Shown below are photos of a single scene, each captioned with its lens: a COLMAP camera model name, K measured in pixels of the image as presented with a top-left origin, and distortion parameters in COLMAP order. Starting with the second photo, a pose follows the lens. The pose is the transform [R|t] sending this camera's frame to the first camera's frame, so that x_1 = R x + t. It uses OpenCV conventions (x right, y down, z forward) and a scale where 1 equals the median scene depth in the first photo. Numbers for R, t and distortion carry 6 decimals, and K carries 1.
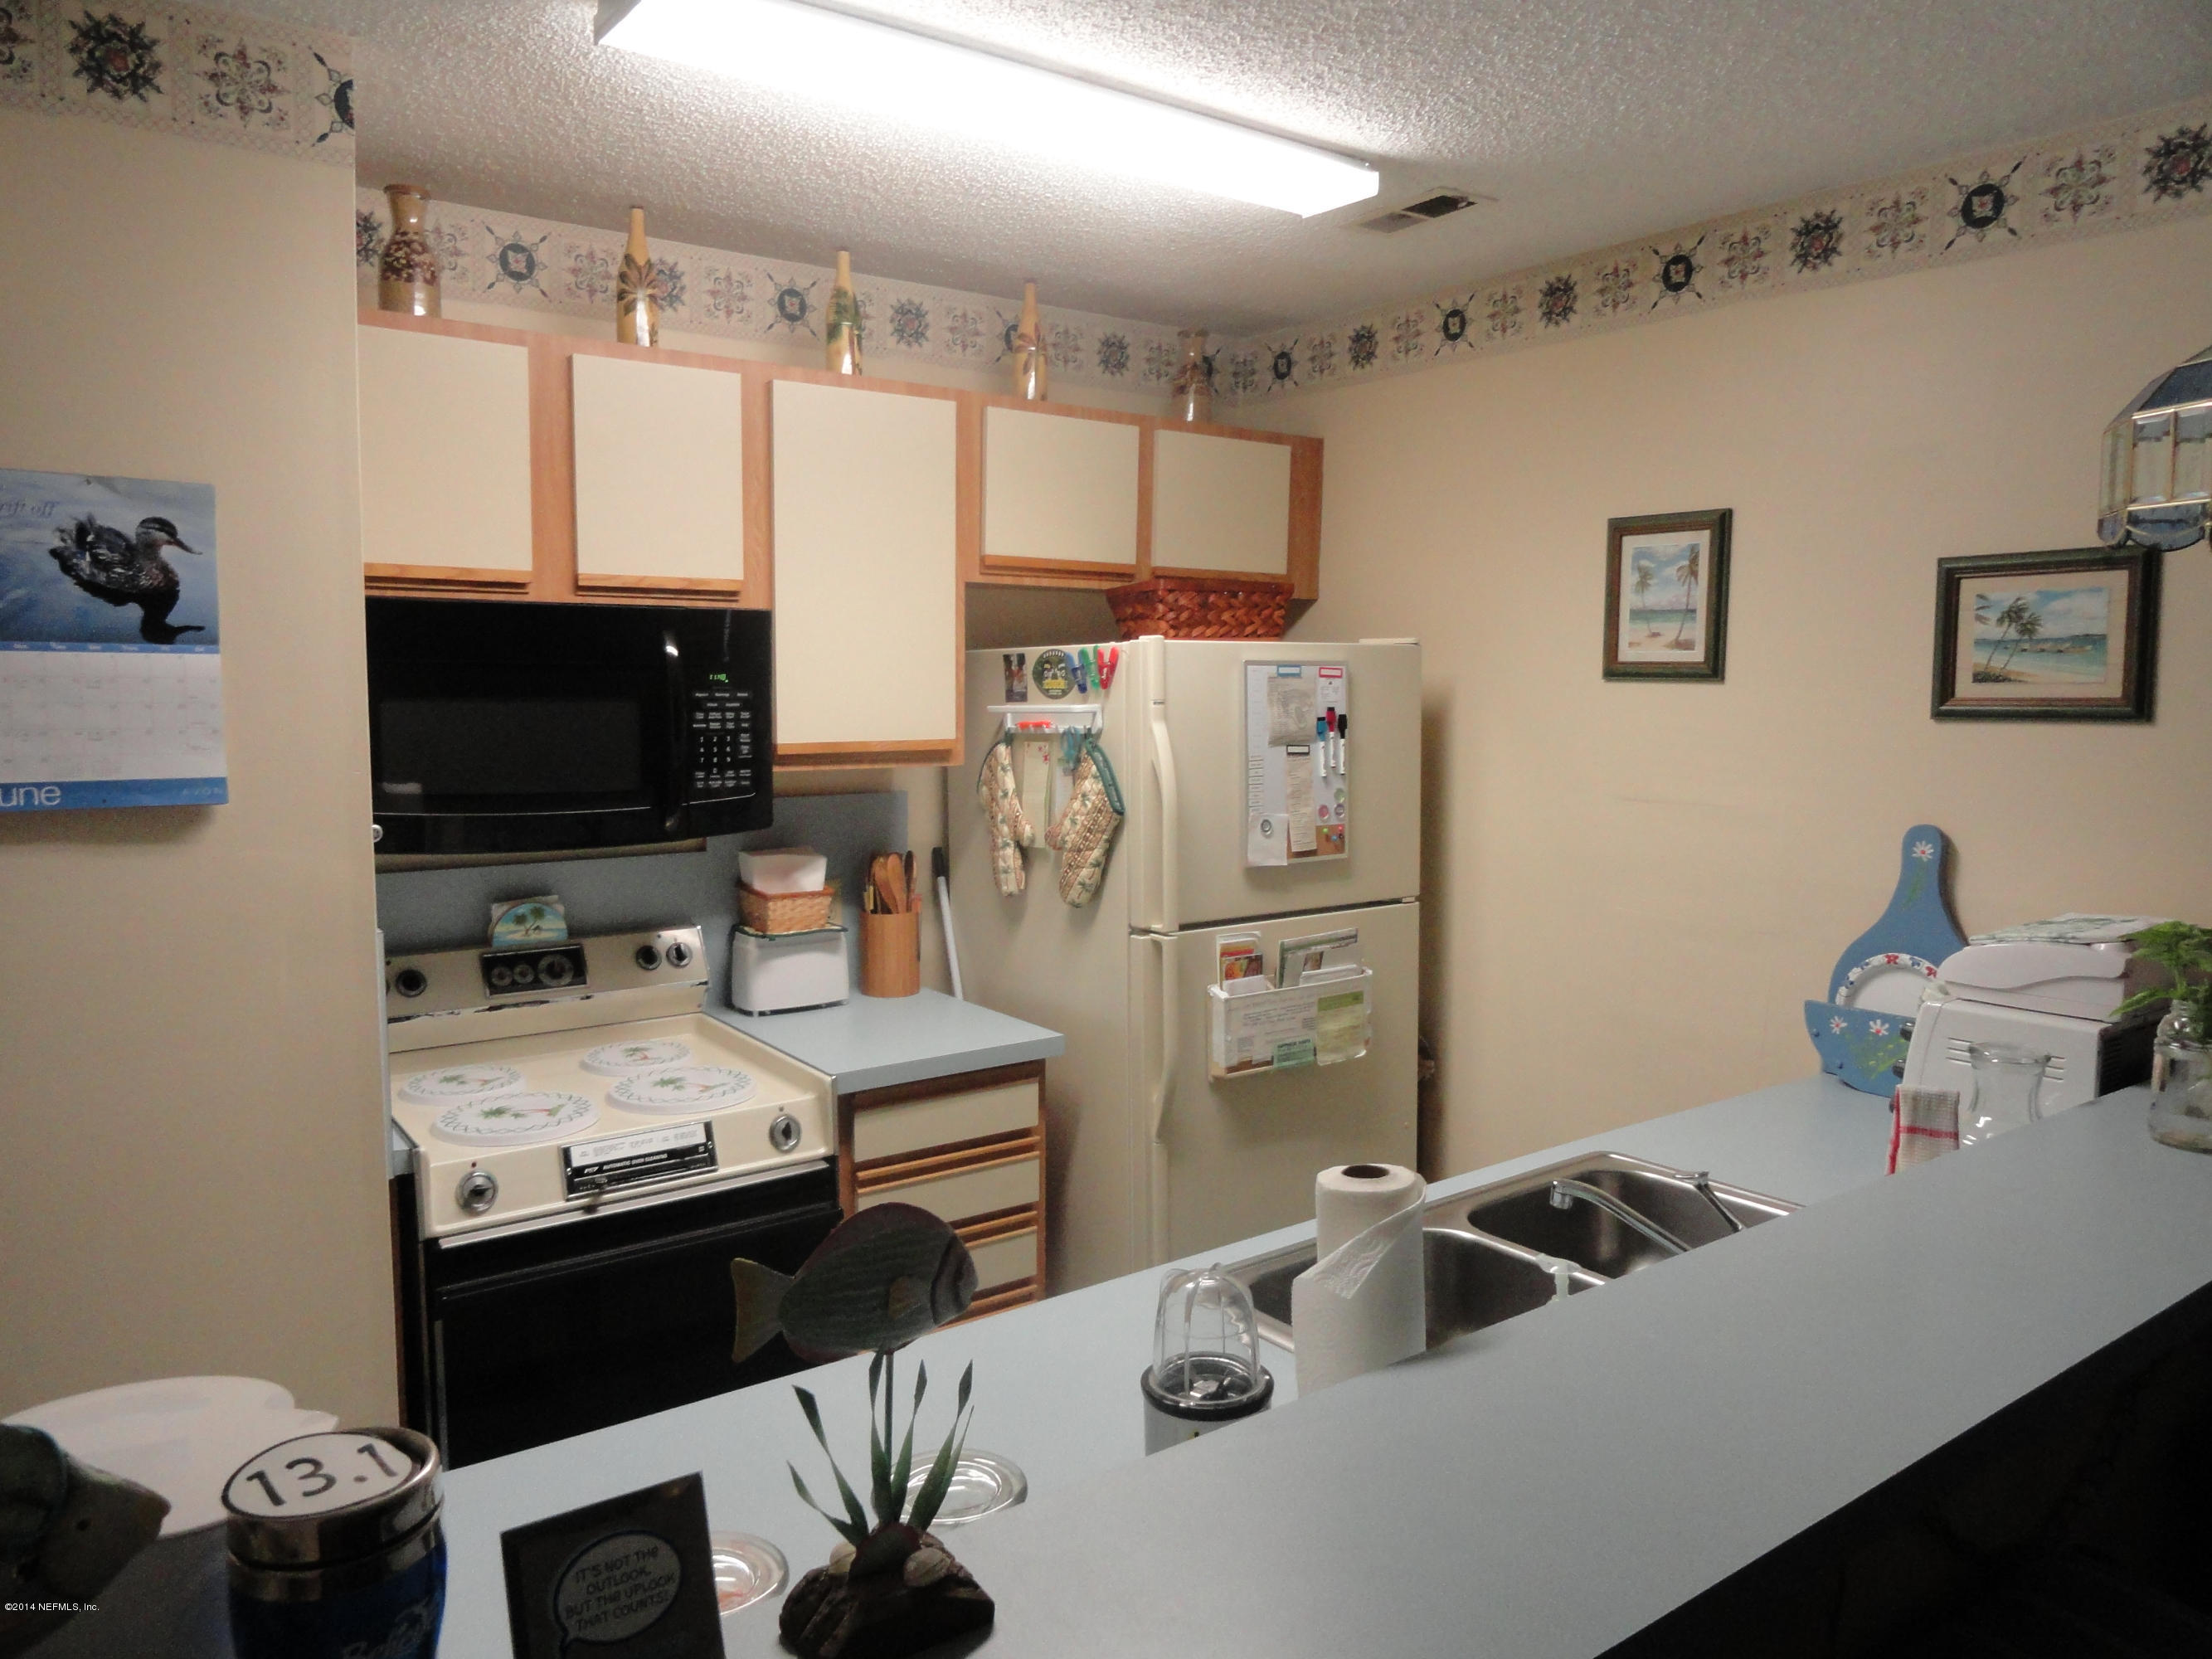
lens RADIAL K [[1539.1, 0, 1118.7], [0, 1539.1, 823.4], [0, 0, 1]] dist [-0.003226, 0.000332]
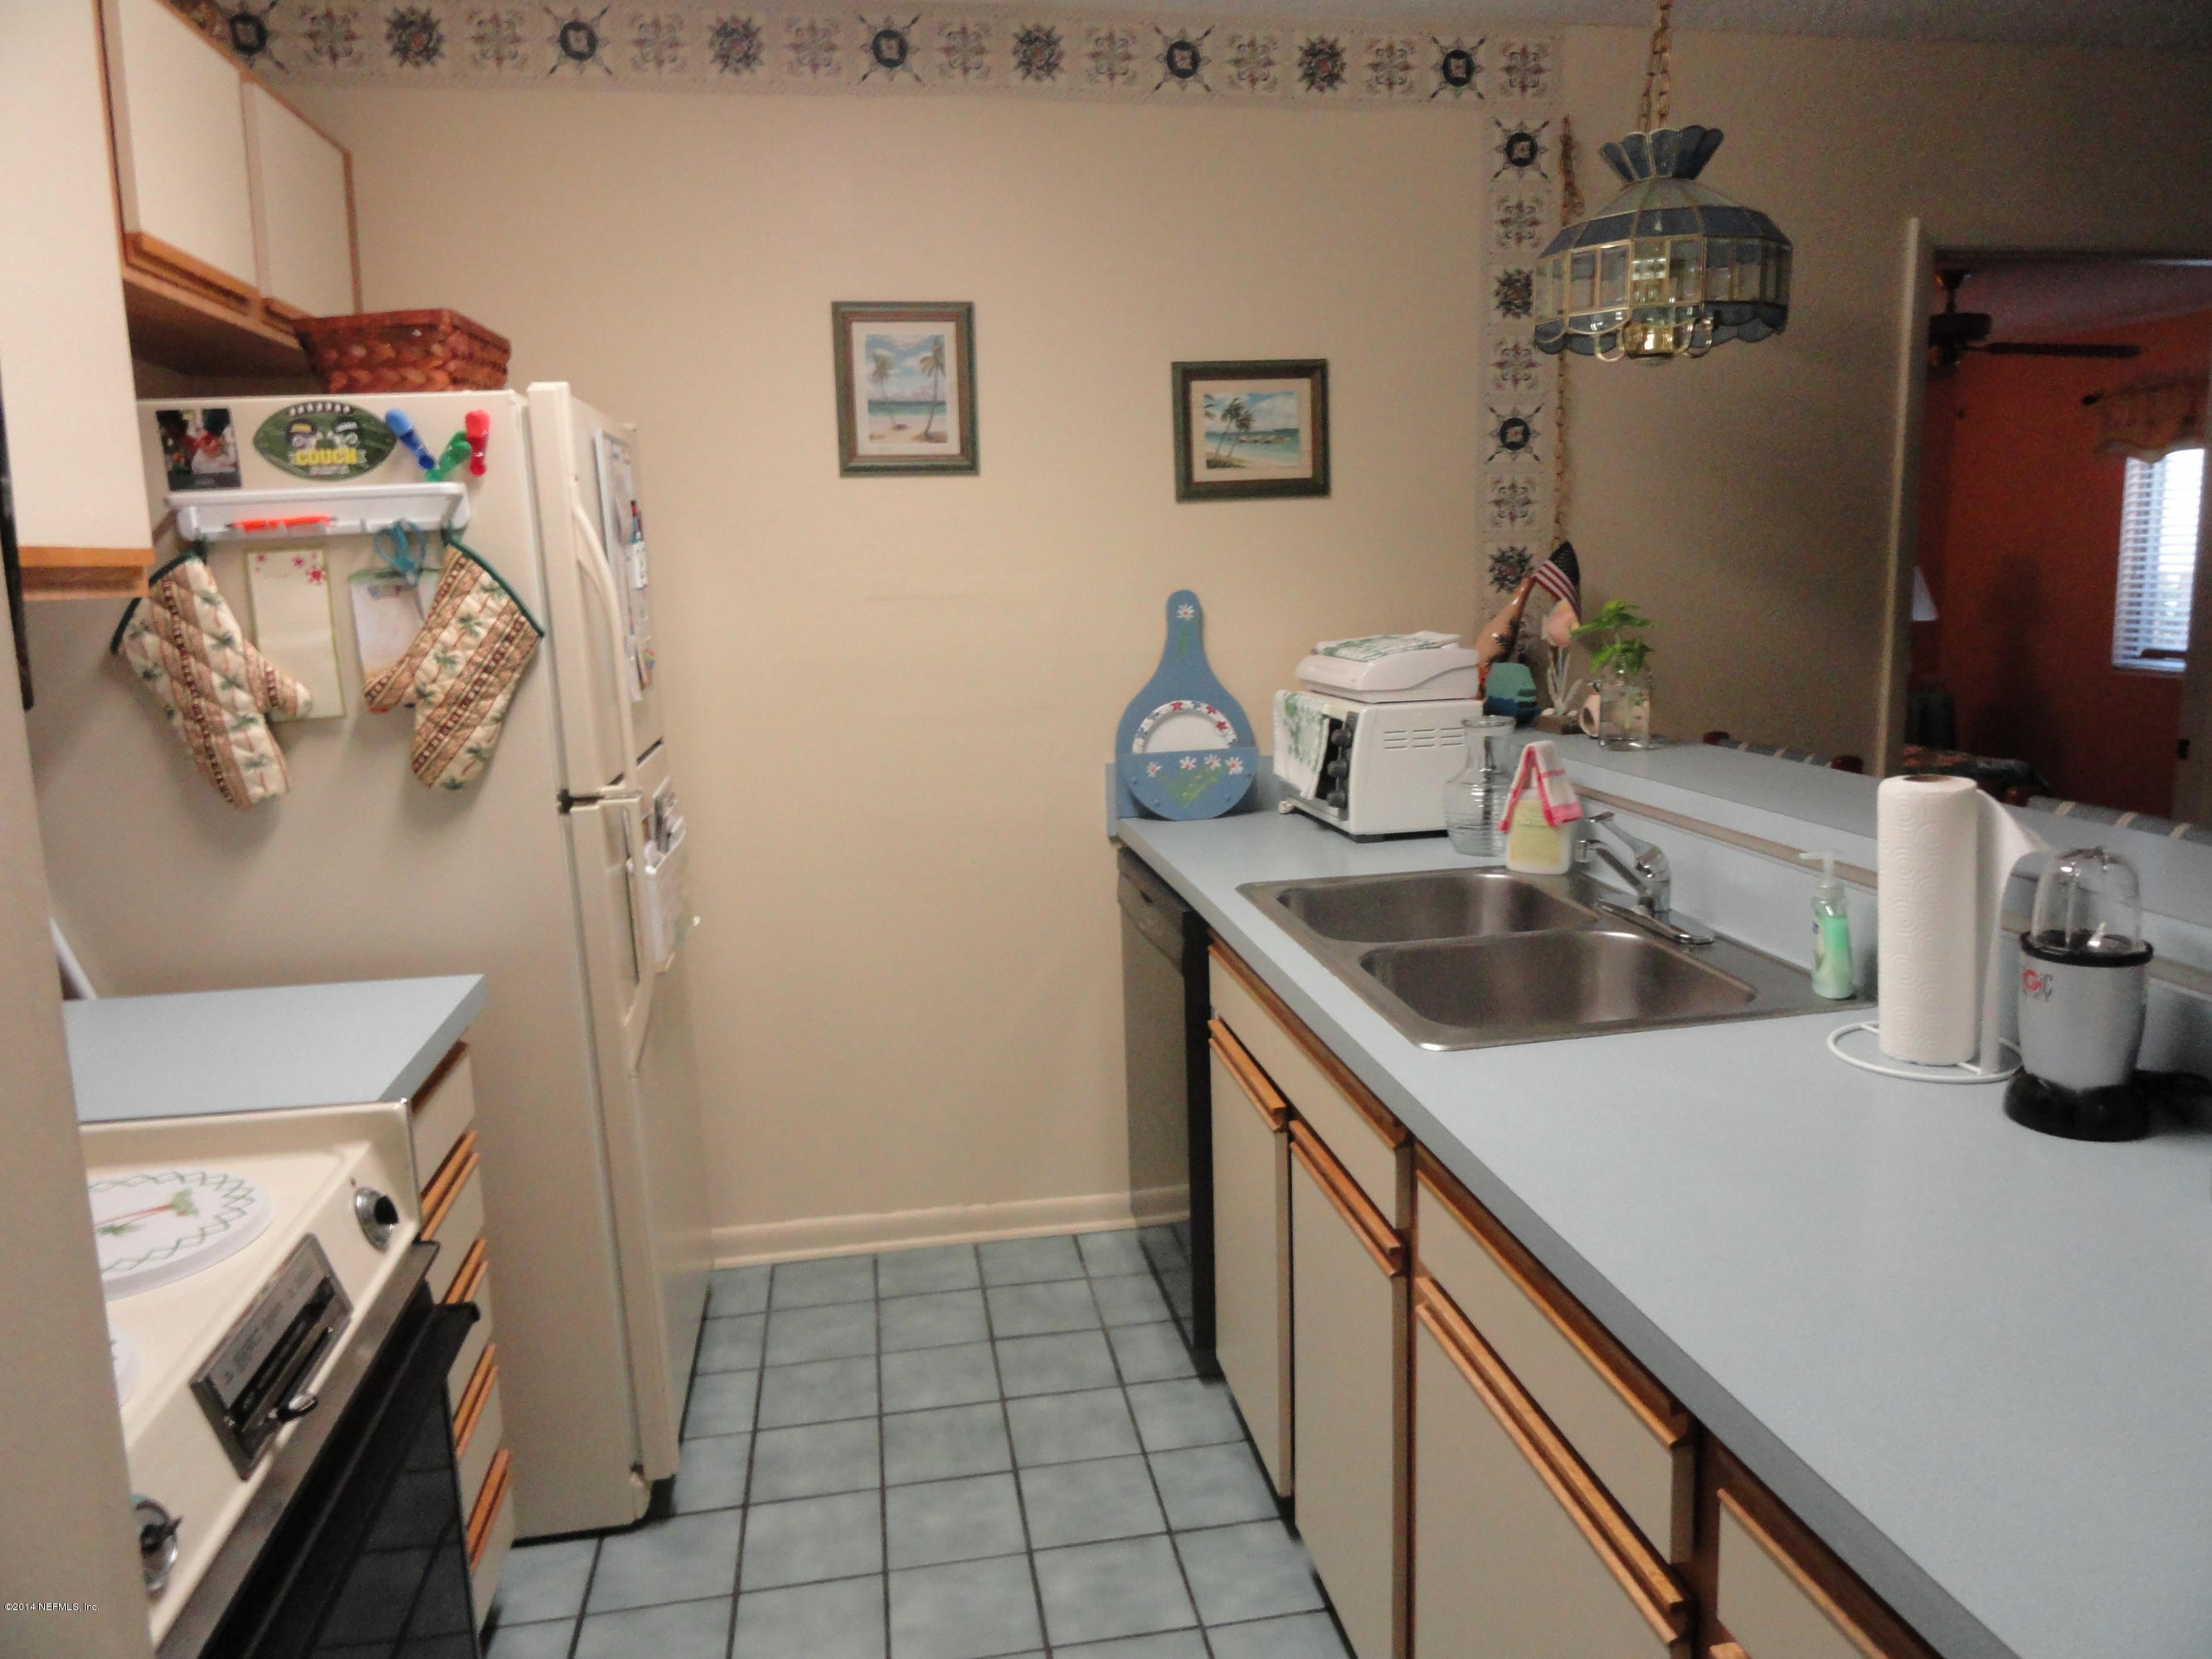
lens RADIAL K [[1539.1, 0, 1118.7], [0, 1539.1, 823.4], [0, 0, 1]] dist [-0.003226, 0.000332]
pose [[0.450915, -0.169147, 0.876393, -0.501460], [0.115399, 0.984686, 0.130674, 0.015019], [-0.885076, 0.042213, 0.463529, 0.434096]]
